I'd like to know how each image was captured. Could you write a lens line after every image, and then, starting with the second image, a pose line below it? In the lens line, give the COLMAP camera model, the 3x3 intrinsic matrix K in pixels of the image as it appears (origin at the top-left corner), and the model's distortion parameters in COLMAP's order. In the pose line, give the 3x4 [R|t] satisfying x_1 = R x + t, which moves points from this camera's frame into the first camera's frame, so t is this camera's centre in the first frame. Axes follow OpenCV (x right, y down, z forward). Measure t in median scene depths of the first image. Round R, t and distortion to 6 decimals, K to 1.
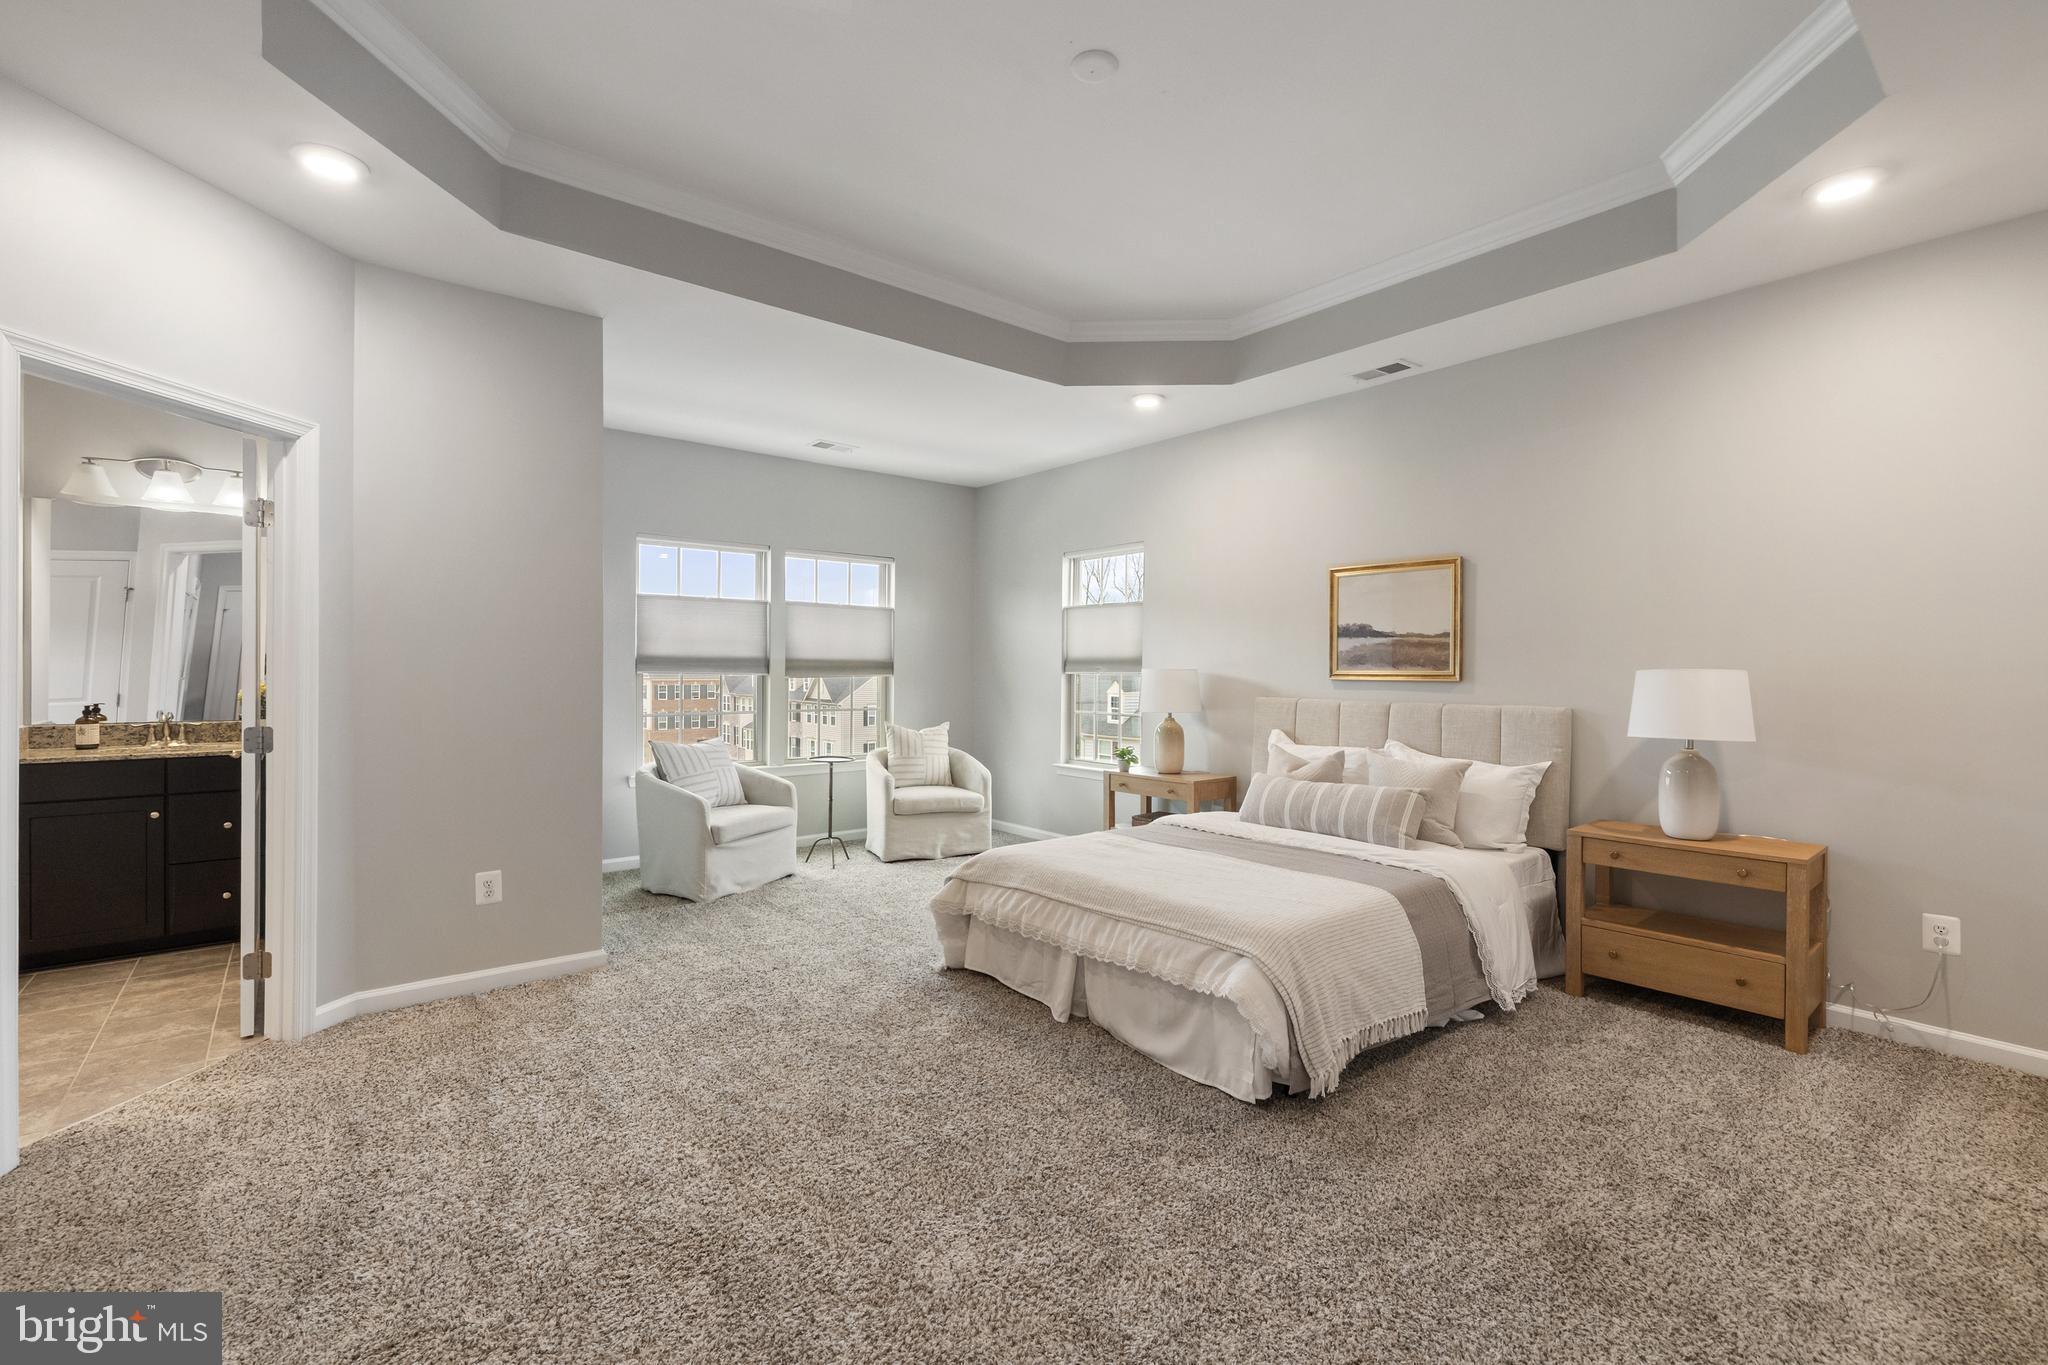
lens RADIAL K [[883.7, 0, 1018.5], [0, 883.7, 676.7], [0, 0, 1]] dist [0.003842, 0.000432]
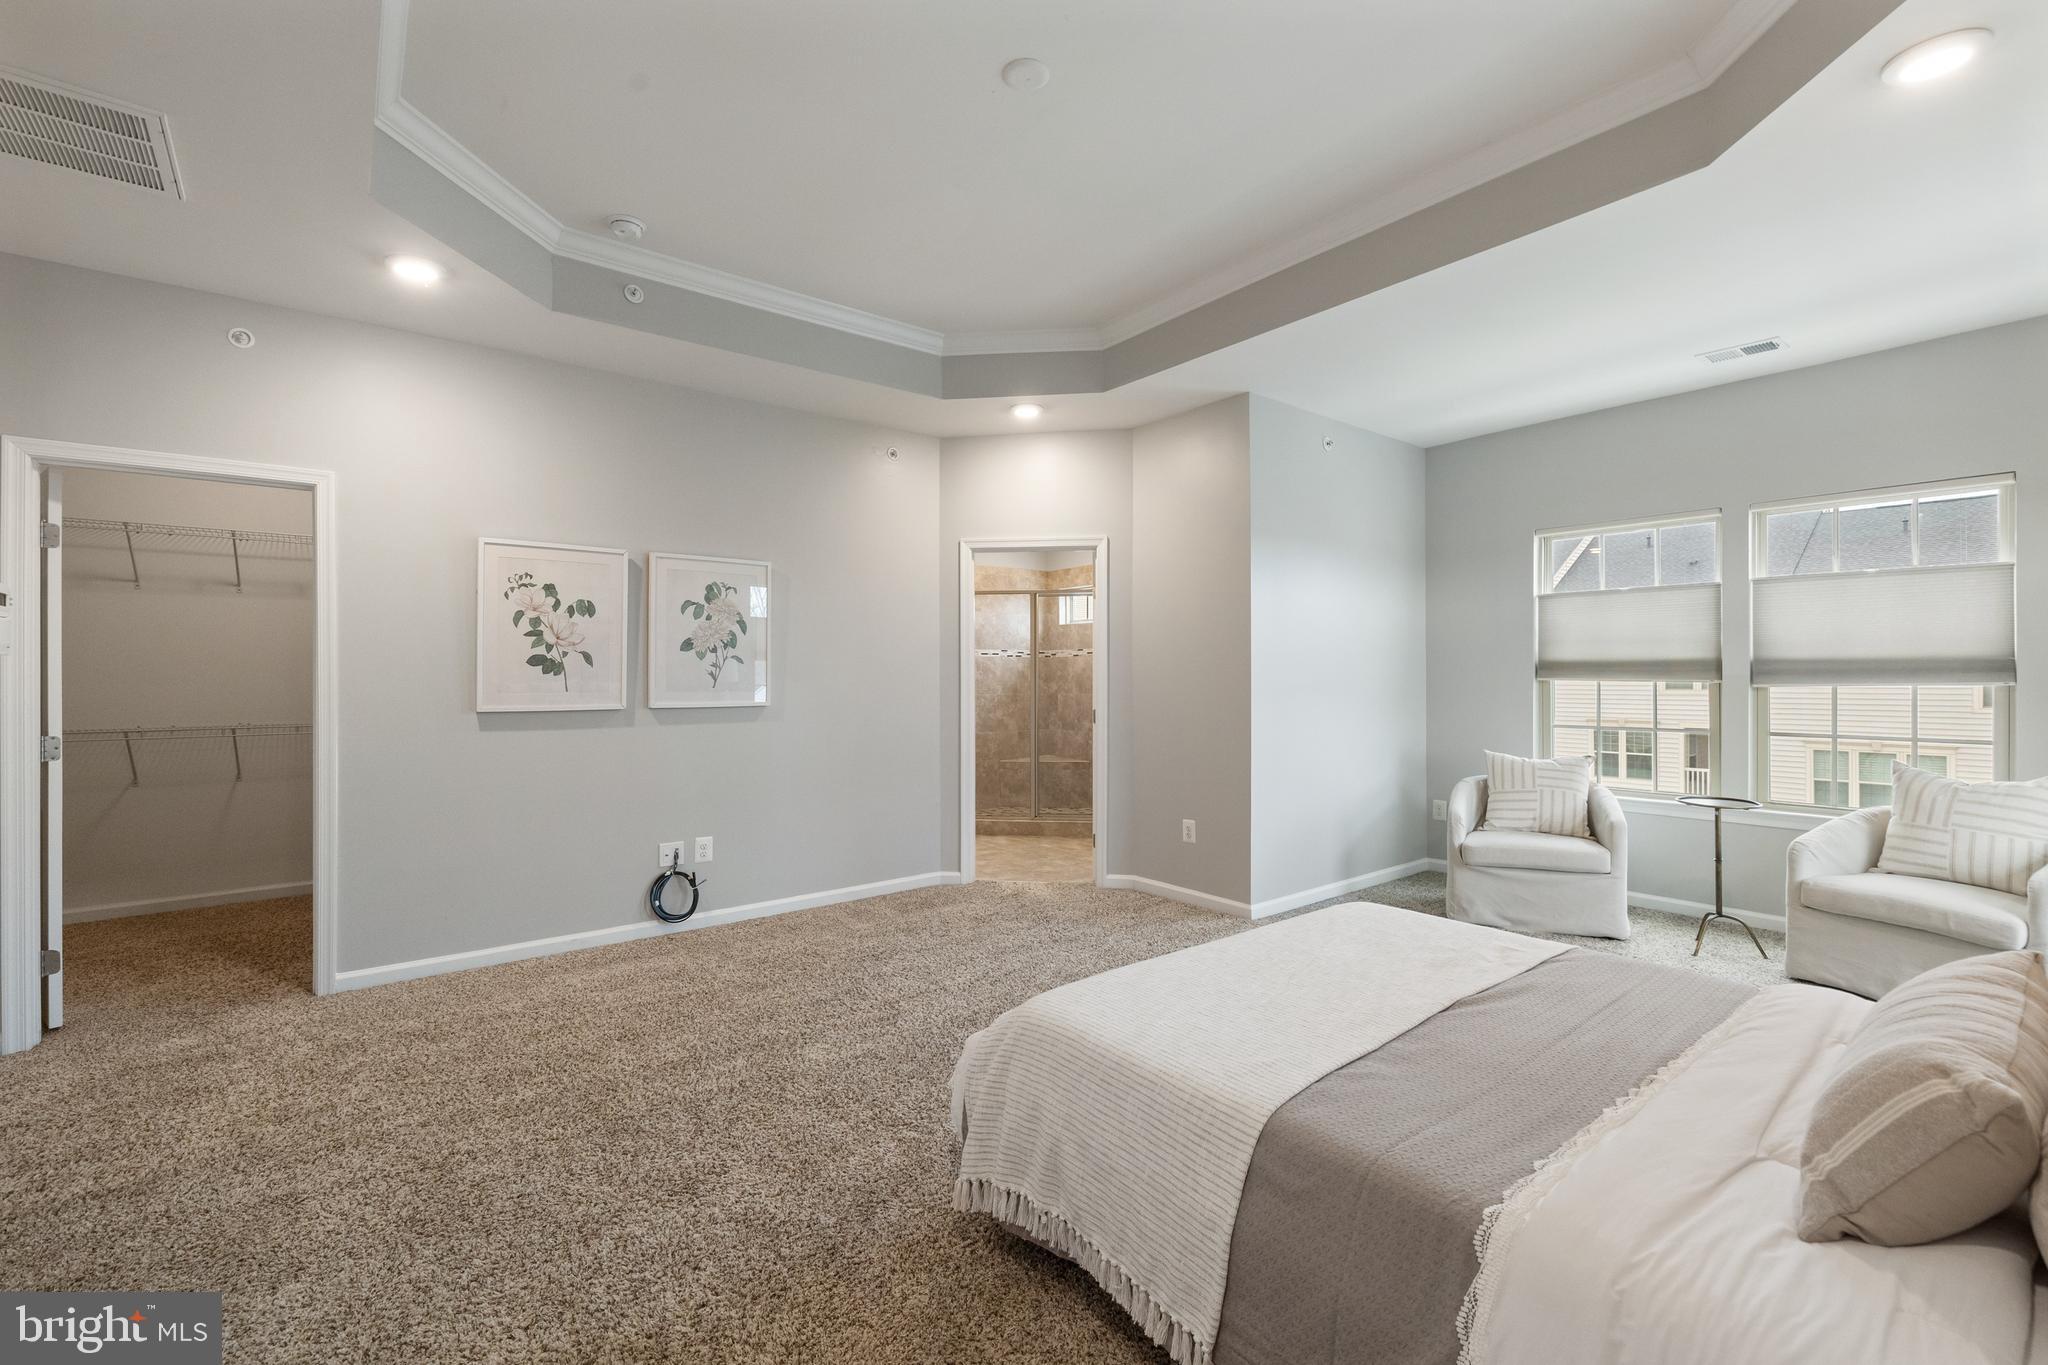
lens RADIAL K [[883.7, 0, 1023.7], [0, 883.7, 673.1], [0, 0, 1]] dist [0.003842, 0.000432]
pose [[-0.006856, -0.012855, -0.999894, 0.502971], [-0.005898, 0.999900, -0.012814, 0.003652], [0.999959, 0.005809, -0.006931, 0.460307]]
